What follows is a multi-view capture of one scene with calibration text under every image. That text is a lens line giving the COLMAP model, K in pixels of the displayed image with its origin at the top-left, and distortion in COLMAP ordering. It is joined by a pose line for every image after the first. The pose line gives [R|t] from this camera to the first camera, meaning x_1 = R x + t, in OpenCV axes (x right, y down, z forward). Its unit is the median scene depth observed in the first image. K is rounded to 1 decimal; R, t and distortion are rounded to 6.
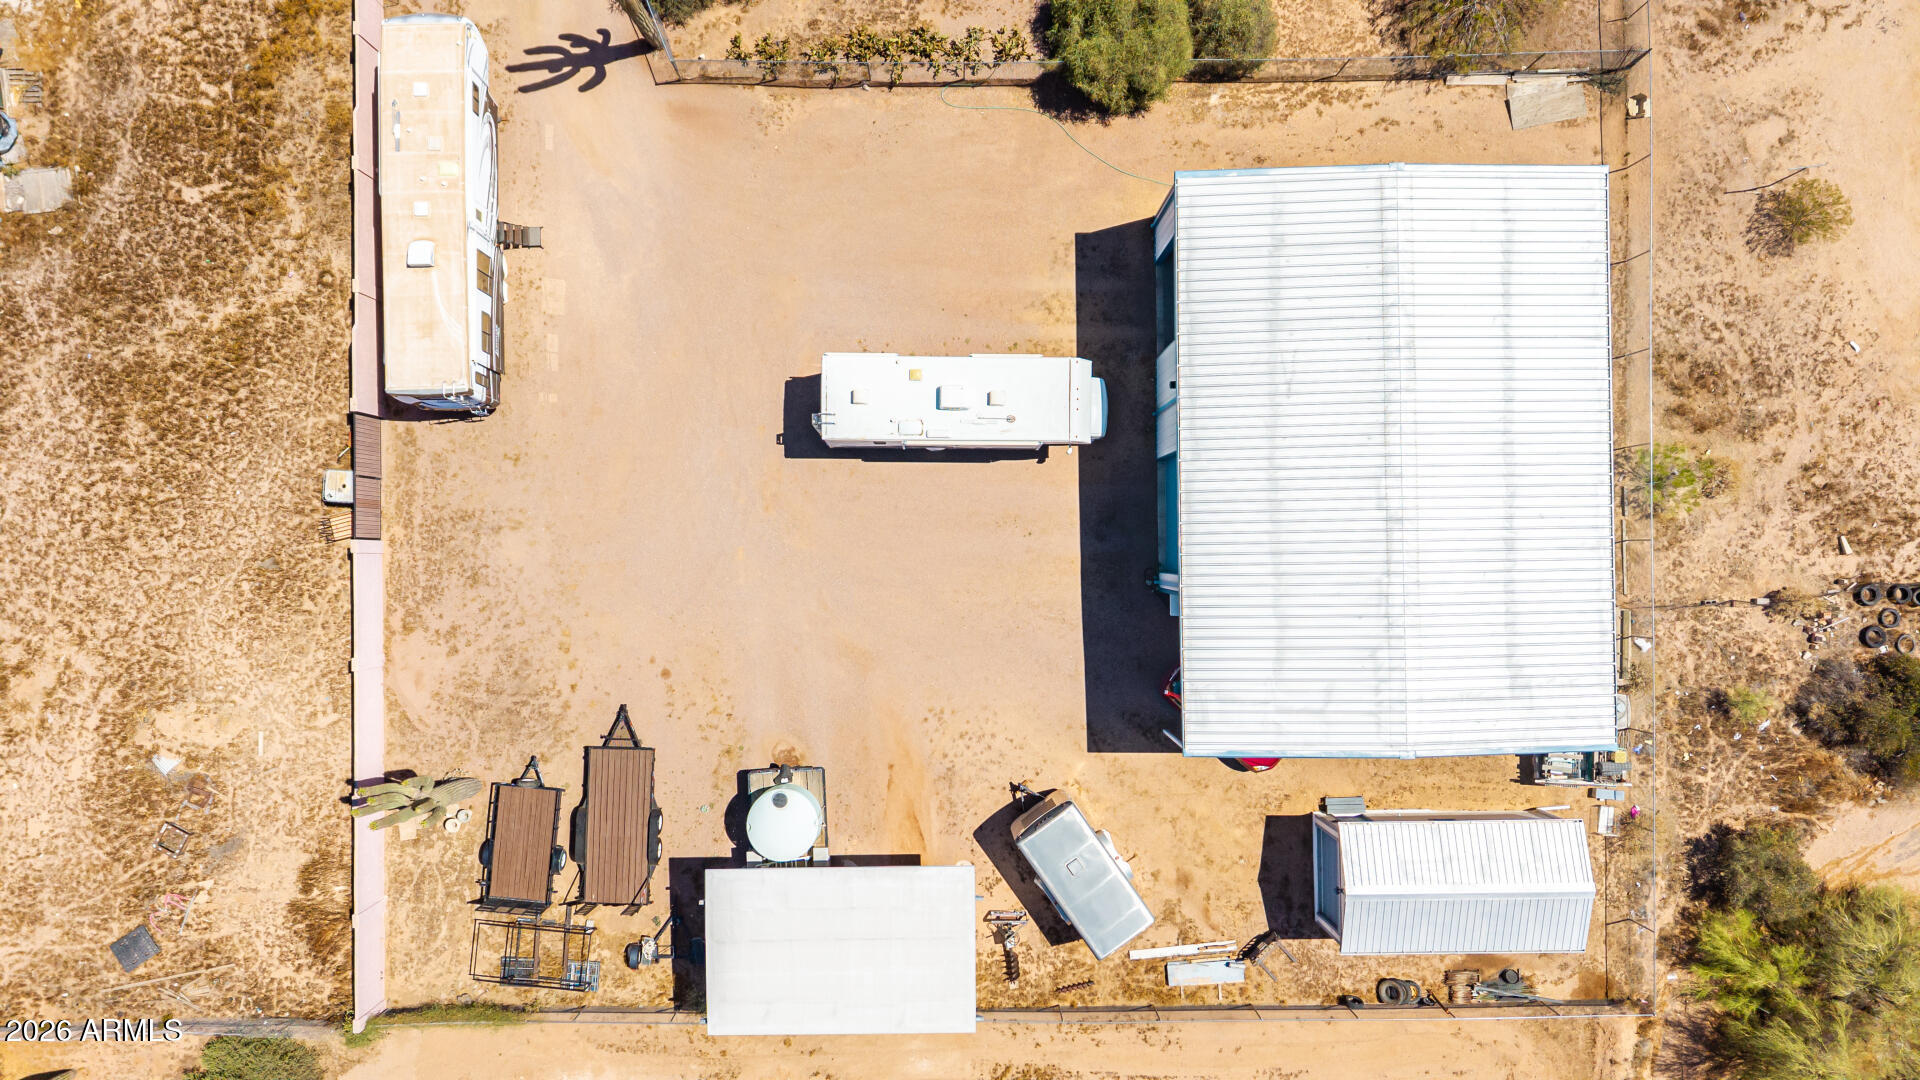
lens RADIAL K [[1276.3, 0, 946.4], [0, 1276.3, 532.5], [0, 0, 1]] dist [0.027098, -0.026099]
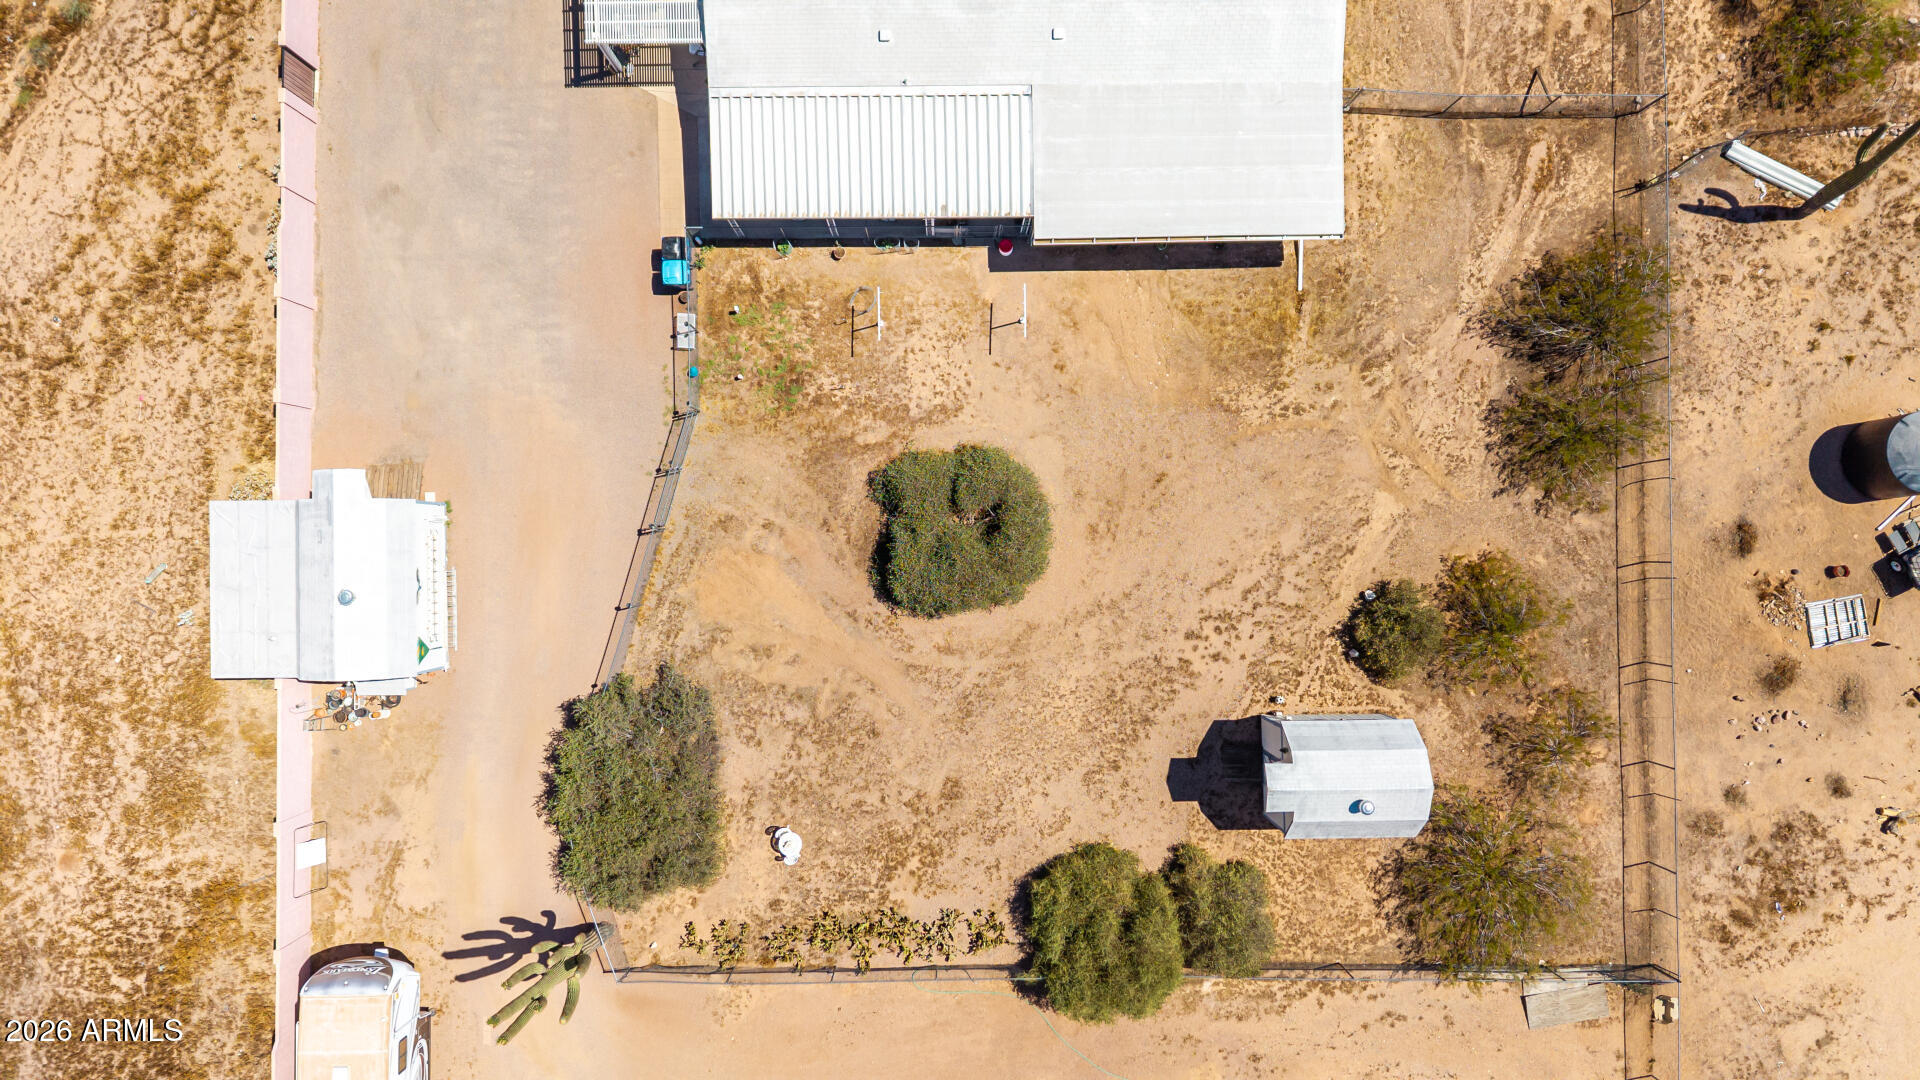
lens RADIAL K [[1276.3, 0, 951.4], [0, 1276.3, 537.0], [0, 0, 1]] dist [0.027098, -0.026099]
pose [[0.999921, 0.012560, -0.001100, 0.021618], [-0.012563, 0.999916, -0.003187, -0.668446], [0.001060, 0.003201, 0.999994, 0.073556]]
